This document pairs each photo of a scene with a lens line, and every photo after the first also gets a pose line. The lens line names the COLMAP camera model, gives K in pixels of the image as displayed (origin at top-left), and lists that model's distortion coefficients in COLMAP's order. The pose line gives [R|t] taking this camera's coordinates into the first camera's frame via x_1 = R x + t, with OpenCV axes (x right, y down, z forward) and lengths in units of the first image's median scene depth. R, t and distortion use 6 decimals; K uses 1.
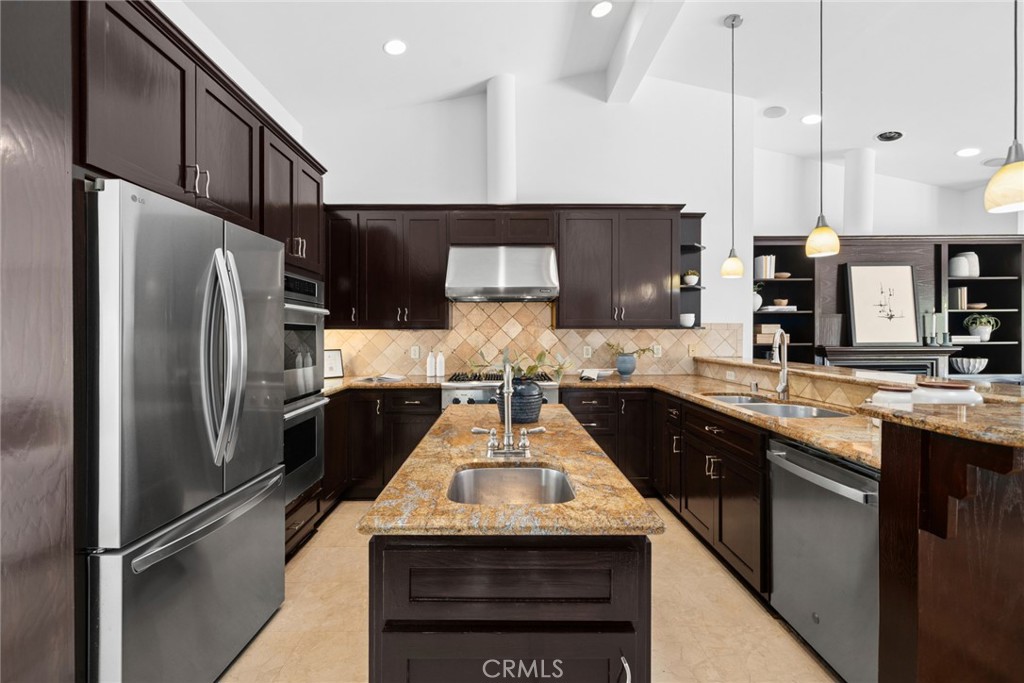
lens RADIAL K [[448.8, 0, 509.9], [0, 448.8, 337.5], [0, 0, 1]] dist [-0.001258, -0.000360]
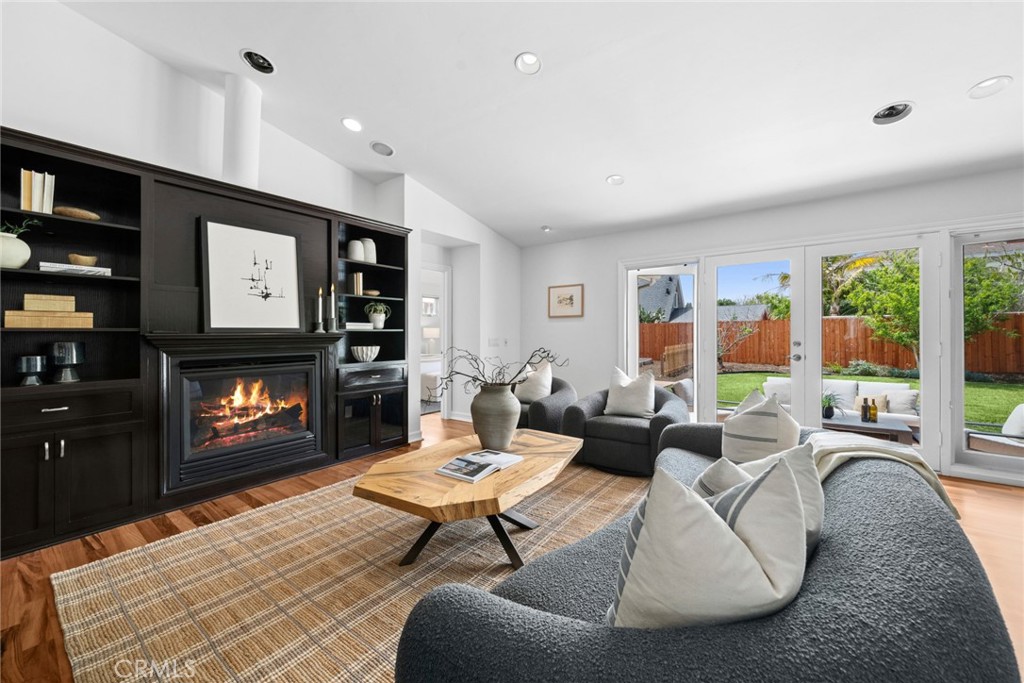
lens RADIAL K [[395.4, 0, 511.6], [0, 395.4, 338.2], [0, 0, 1]] dist [0.007062, 0.000139]
pose [[0.614680, -0.005246, 0.788759, 0.546443], [0.006640, 0.999977, 0.001476, 0.029972], [-0.788749, 0.004330, 0.614700, 0.222147]]
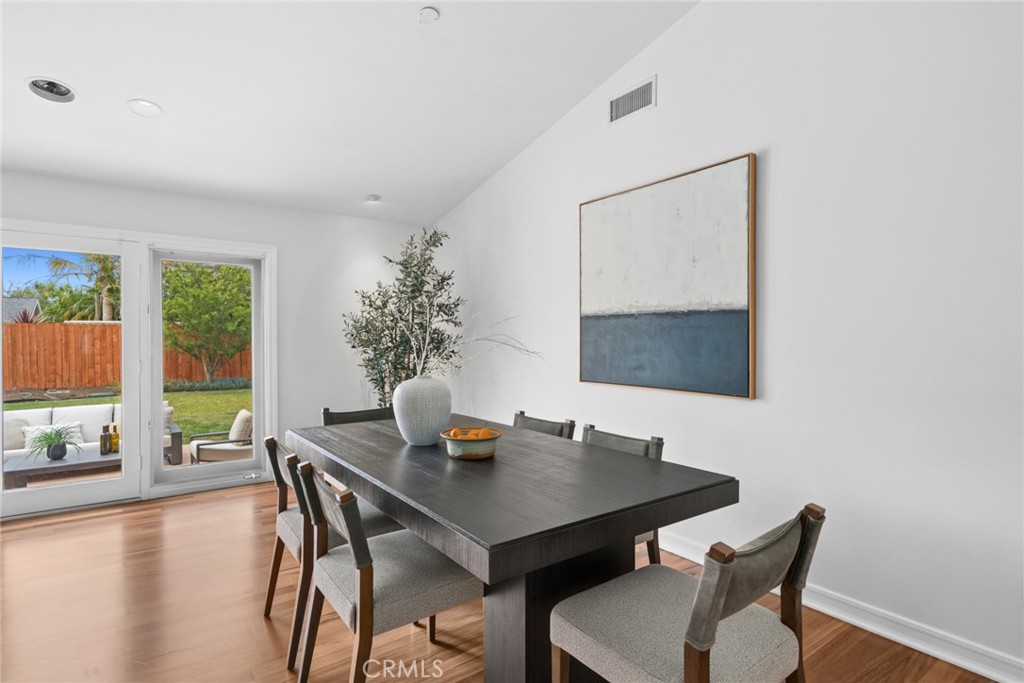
lens RADIAL K [[525.7, 0, 501.0], [0, 525.7, 343.7], [0, 0, 1]] dist [0.002876, 0.002124]
pose [[-0.575942, -0.000487, 0.817490, 0.507966], [0.011751, 0.999892, 0.008874, 0.014606], [-0.817406, 0.014717, -0.575874, 0.061689]]
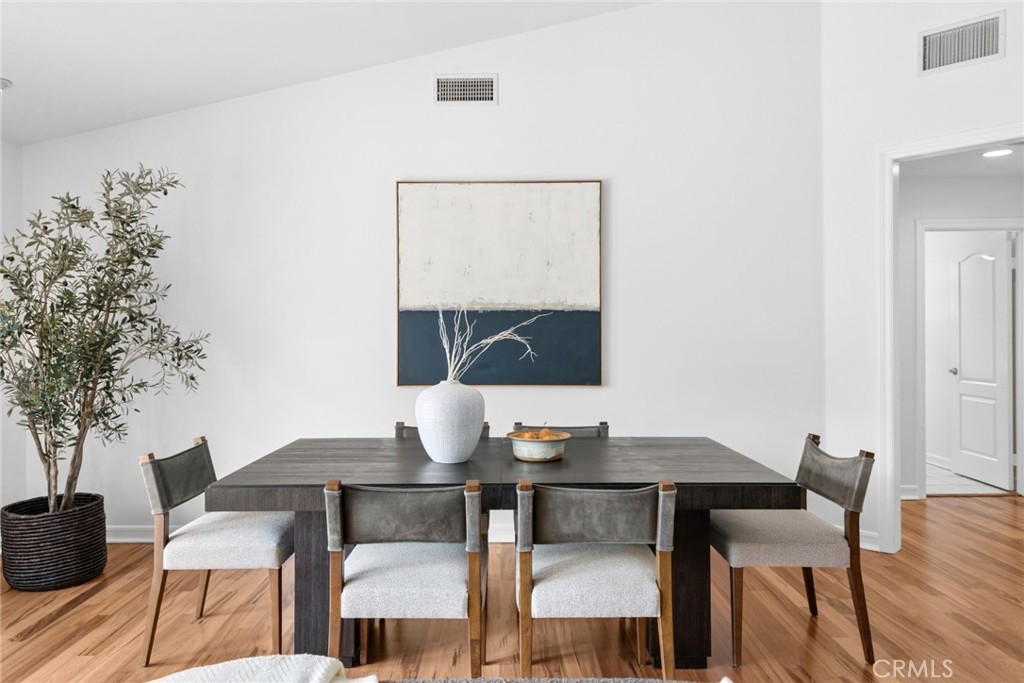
lens RADIAL K [[697.2, 0, 504.0], [0, 697.2, 338.7], [0, 0, 1]] dist [0.000034, 0.000305]
pose [[-0.999865, 0.011800, 0.011409, 0.945136], [0.011979, 0.999804, 0.015773, 0.005468], [-0.011220, 0.015907, -0.999811, 0.423987]]
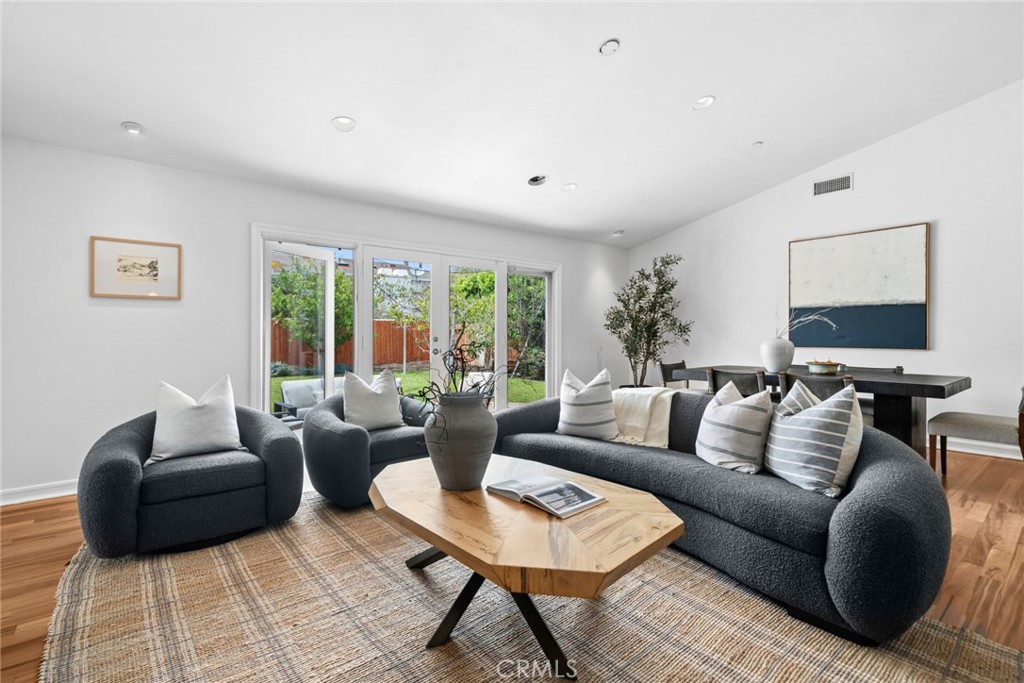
lens RADIAL K [[478.3, 0, 504.5], [0, 478.3, 338.9], [0, 0, 1]] dist [0.006626, 0.001354]
pose [[-0.621487, 0.002801, 0.783420, 0.582802], [0.014775, 0.999858, 0.008145, 0.039048], [-0.783285, 0.016637, -0.621439, 0.847210]]
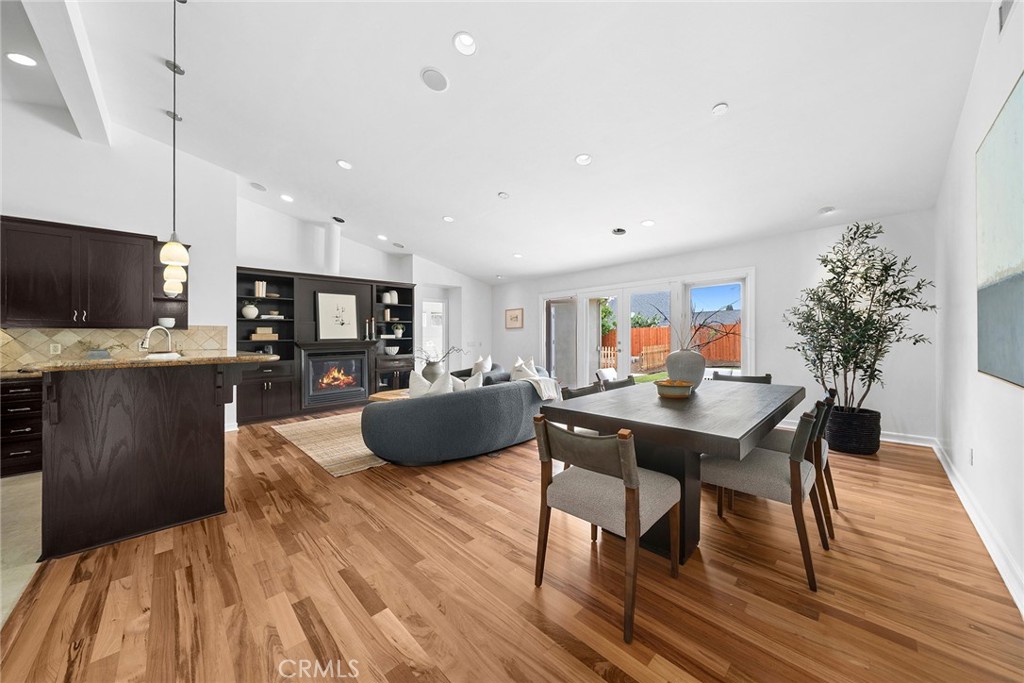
lens RADIAL K [[348.7, 0, 509.8], [0, 348.7, 339.7], [0, 0, 1]] dist [-0.002967, -0.000222]
pose [[0.723152, -0.010535, 0.690608, 0.374077], [0.018949, 0.999810, -0.004591, 0.032859], [-0.690429, 0.016407, 0.723214, -0.408965]]
